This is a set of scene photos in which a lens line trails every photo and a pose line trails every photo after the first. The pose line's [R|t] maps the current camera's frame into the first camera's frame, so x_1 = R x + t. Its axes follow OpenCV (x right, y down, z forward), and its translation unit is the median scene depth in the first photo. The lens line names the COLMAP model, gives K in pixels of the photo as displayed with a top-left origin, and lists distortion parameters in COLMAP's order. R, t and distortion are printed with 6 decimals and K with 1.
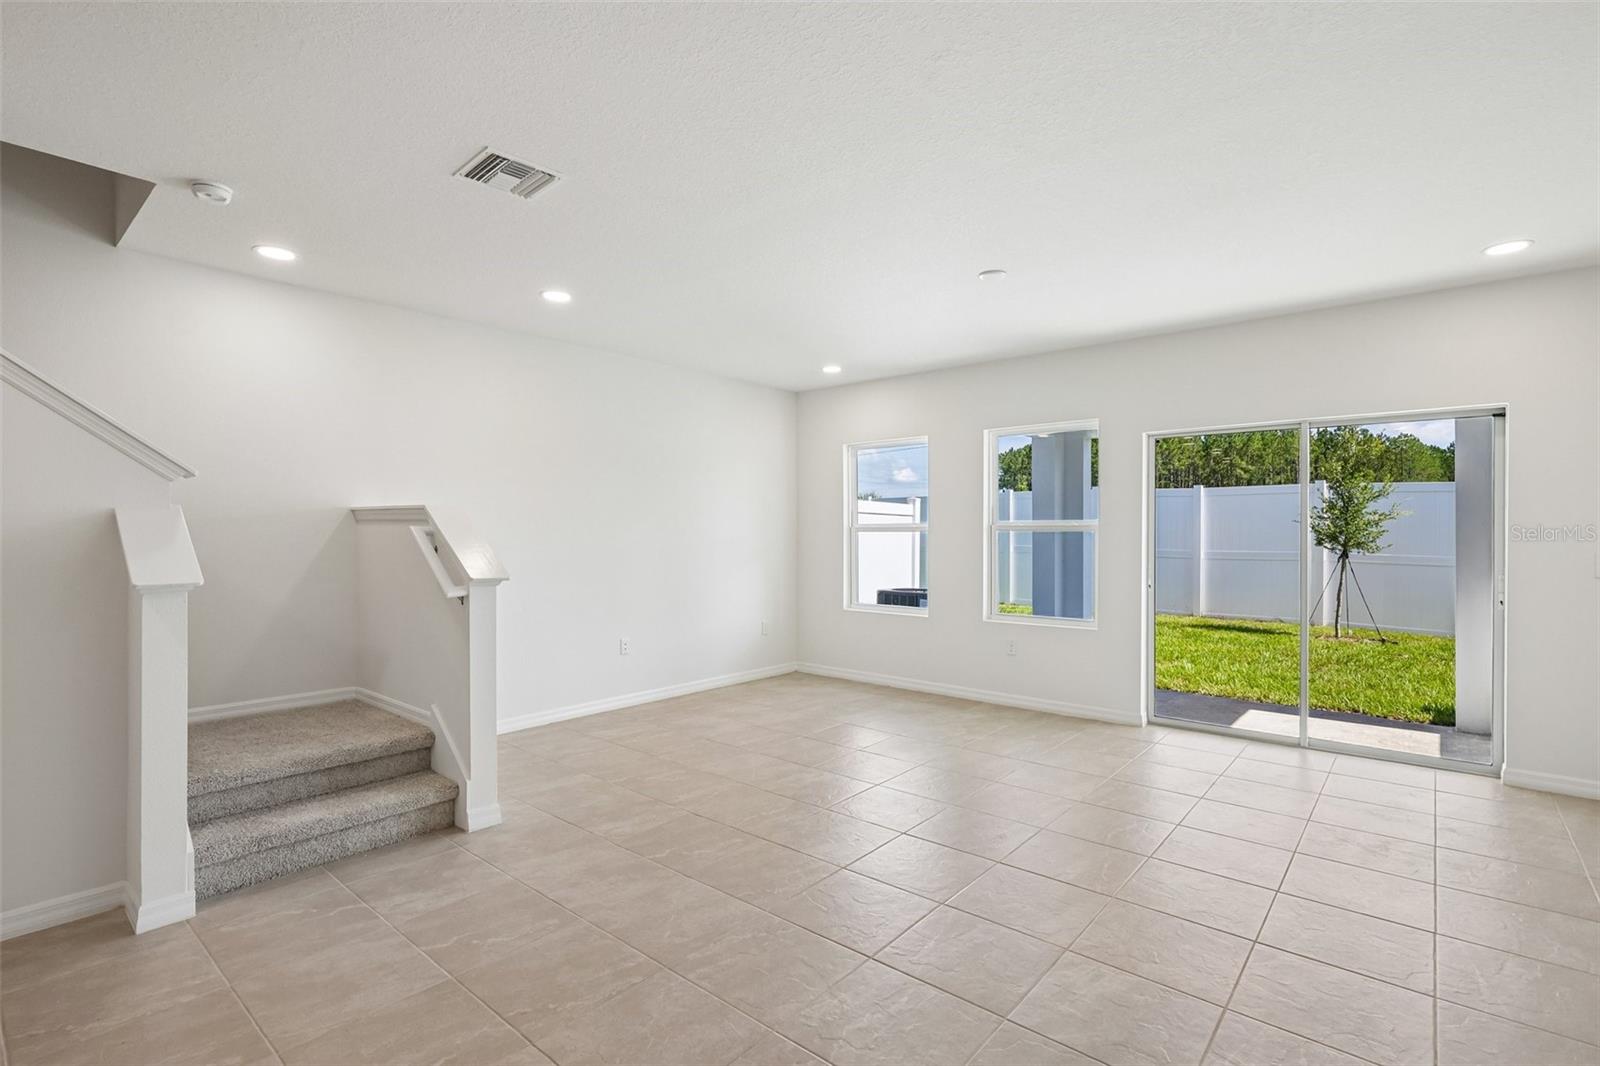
lens RADIAL K [[743.5, 0, 793.5], [0, 743.5, 533.4], [0, 0, 1]] dist [-0.002543, 0.000140]
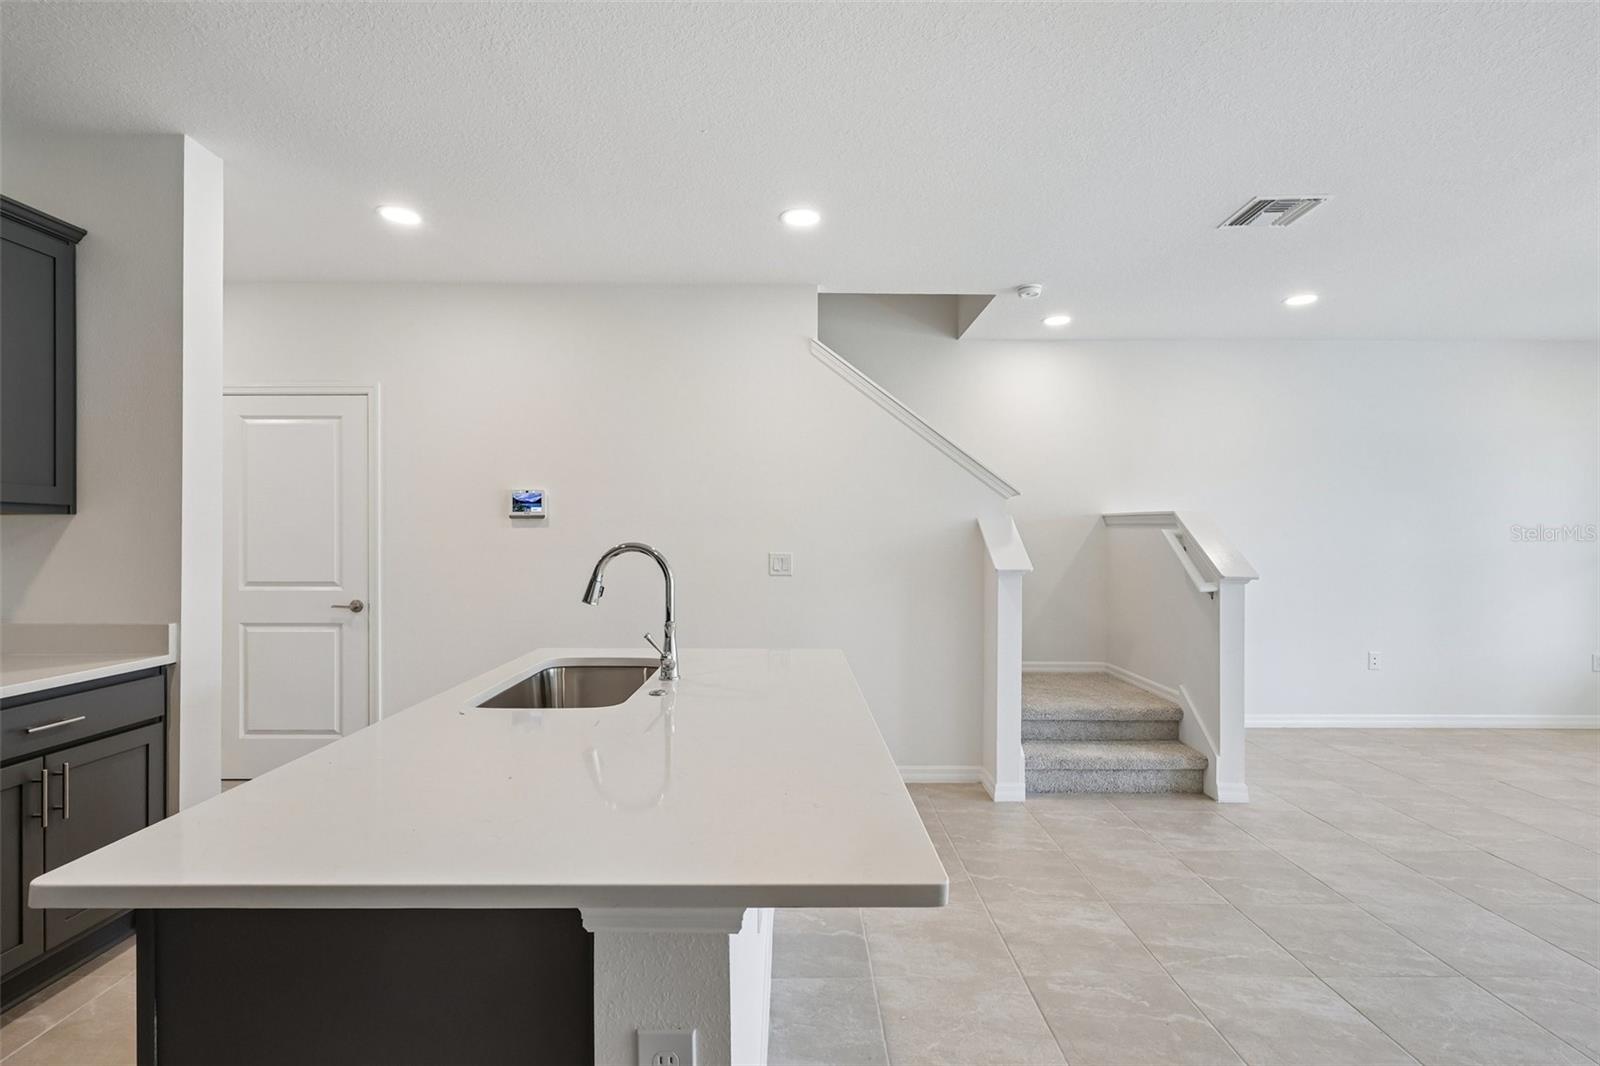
lens RADIAL K [[743.5, 0, 802.3], [0, 743.5, 535.9], [0, 0, 1]] dist [-0.002543, 0.000140]
pose [[0.659554, 0.003514, -0.751649, -0.008237], [-0.004342, 0.999990, 0.000865, 0.001881], [0.751645, 0.002693, 0.659563, -0.183077]]
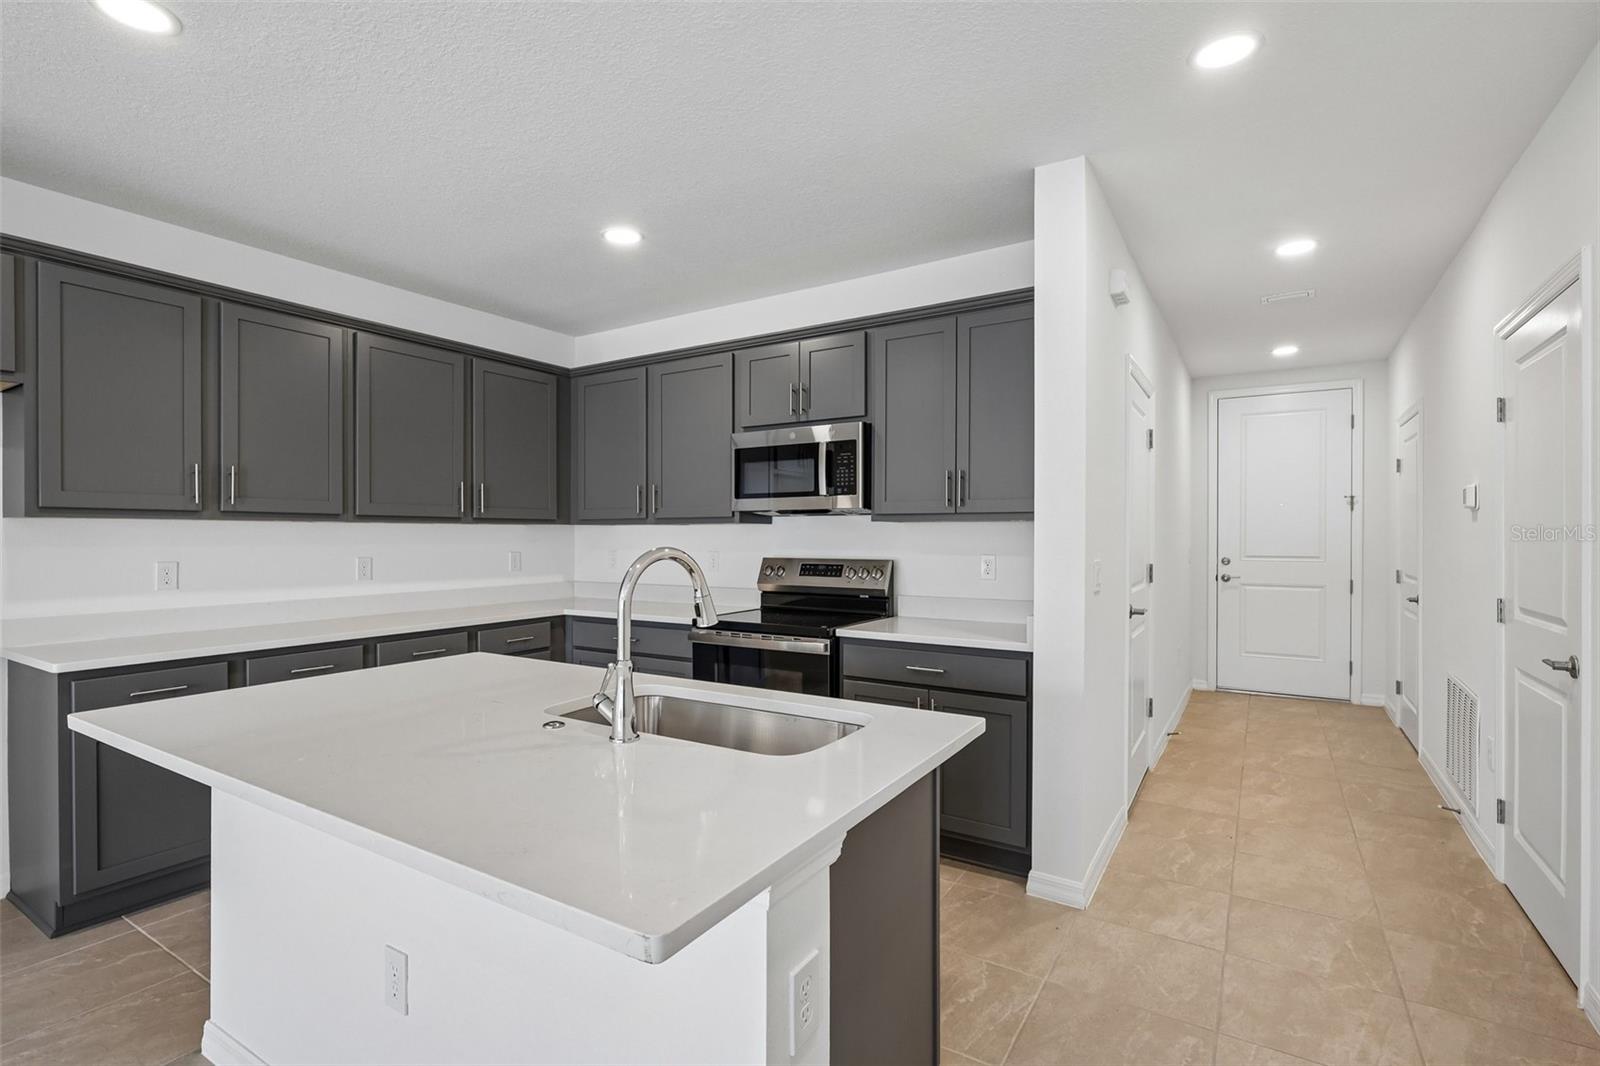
lens RADIAL K [[743.5, 0, 798.3], [0, 743.5, 540.5], [0, 0, 1]] dist [-0.002543, 0.000140]
pose [[-0.989479, 0.001953, -0.144662, -0.524627], [0.000649, 0.999959, 0.009061, 0.001190], [0.144674, 0.008872, -0.989440, 0.502201]]
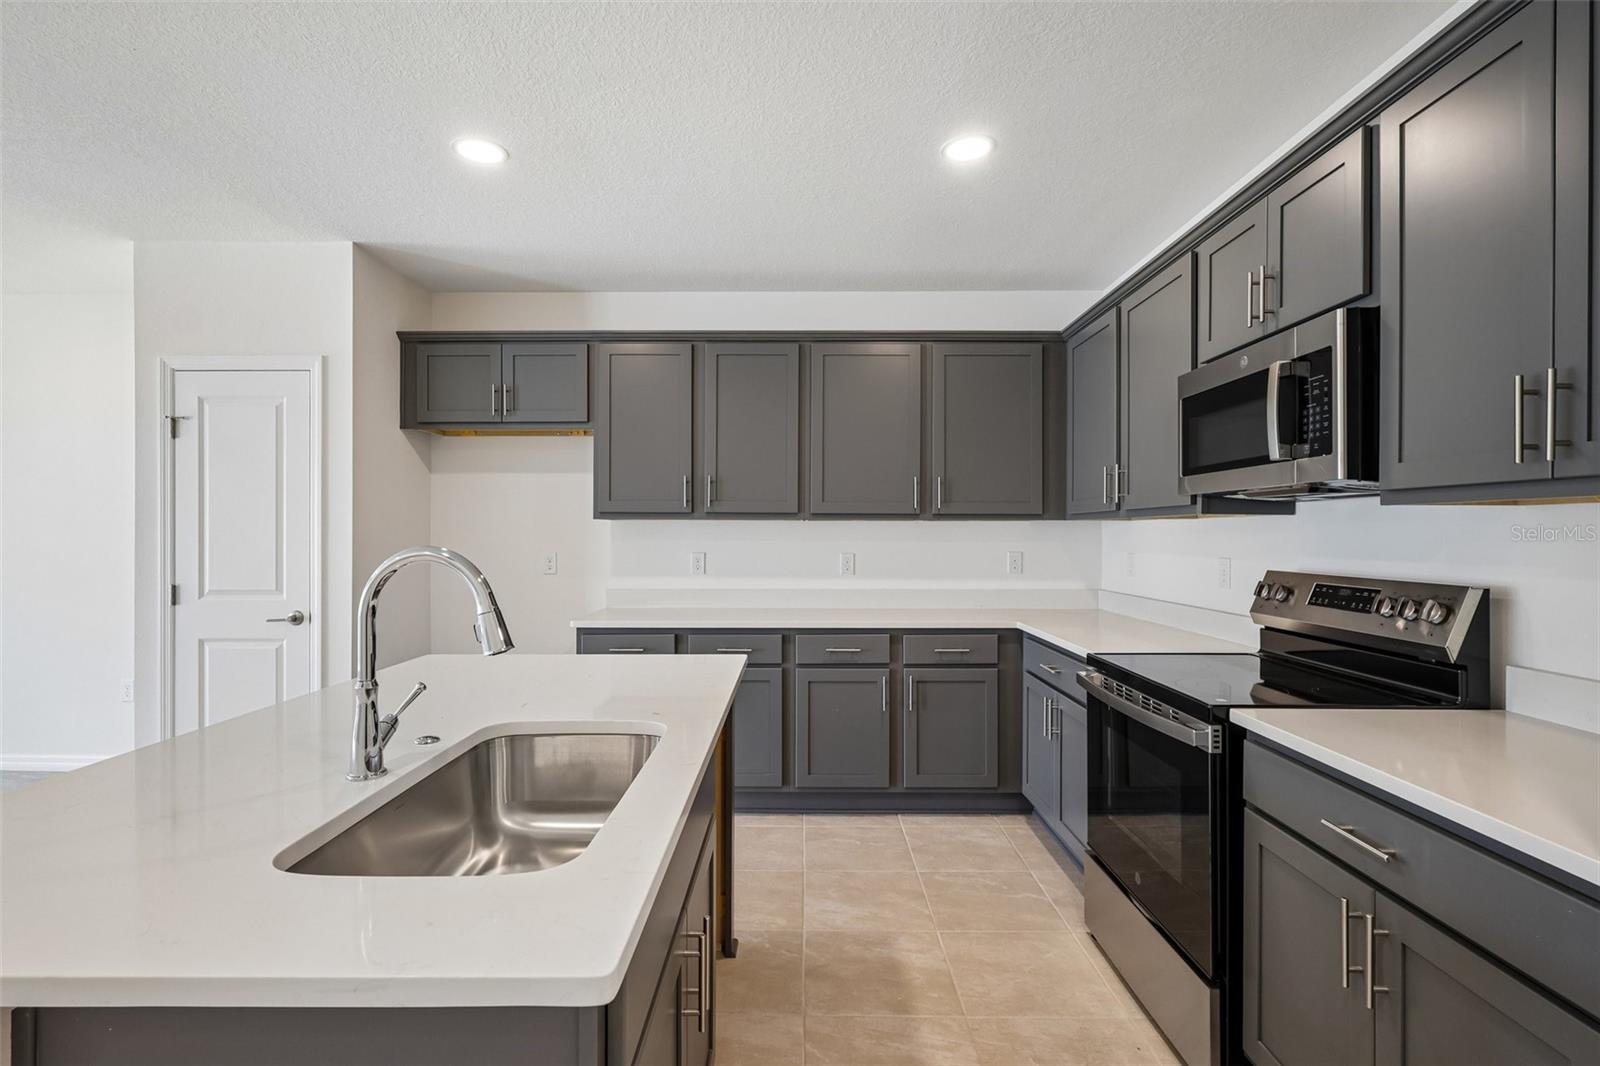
lens RADIAL K [[743.5, 0, 800.3], [0, 743.5, 528.3], [0, 0, 1]] dist [-0.002543, 0.000140]
pose [[-0.643228, 0.004535, 0.765661, -0.858764], [-0.000043, 0.999982, -0.005958, 0.002628], [-0.765675, -0.003865, -0.643216, 0.170860]]
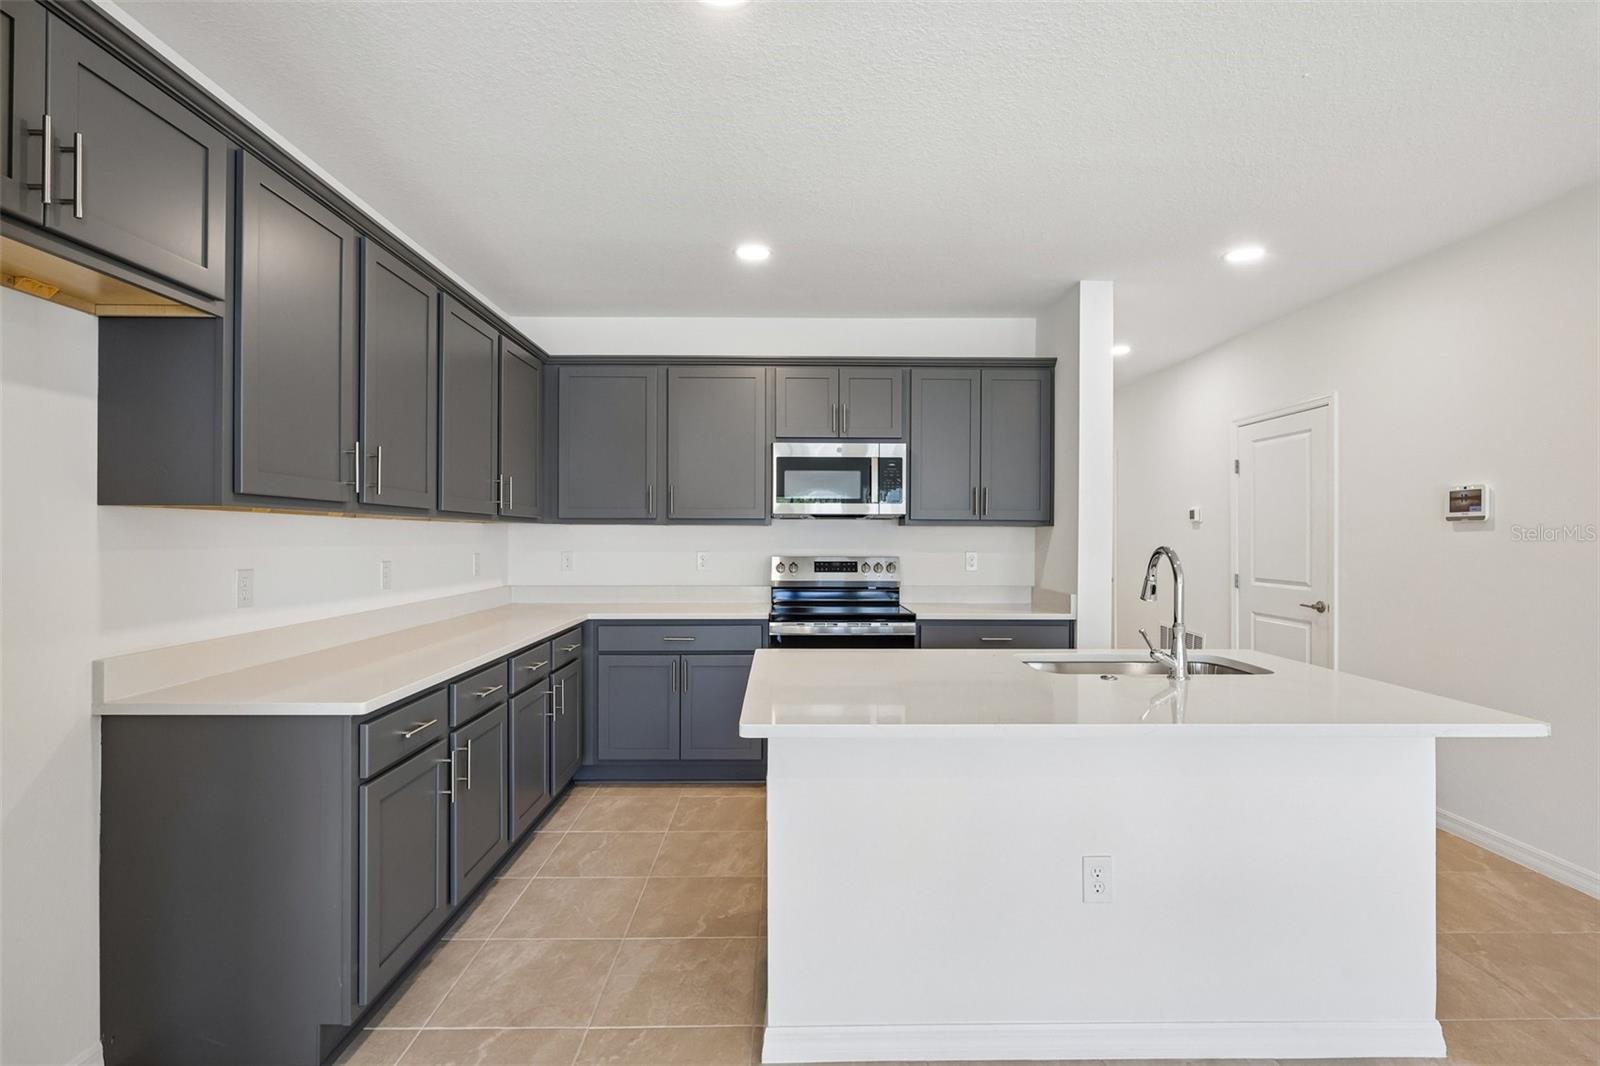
lens RADIAL K [[743.5, 0, 795.7], [0, 743.5, 537.5], [0, 0, 1]] dist [-0.002543, 0.000140]
pose [[-0.750366, -0.000204, -0.661022, 0.103020], [-0.004658, 0.999977, 0.004978, -0.000558], [0.661006, 0.006814, -0.750350, 0.338051]]
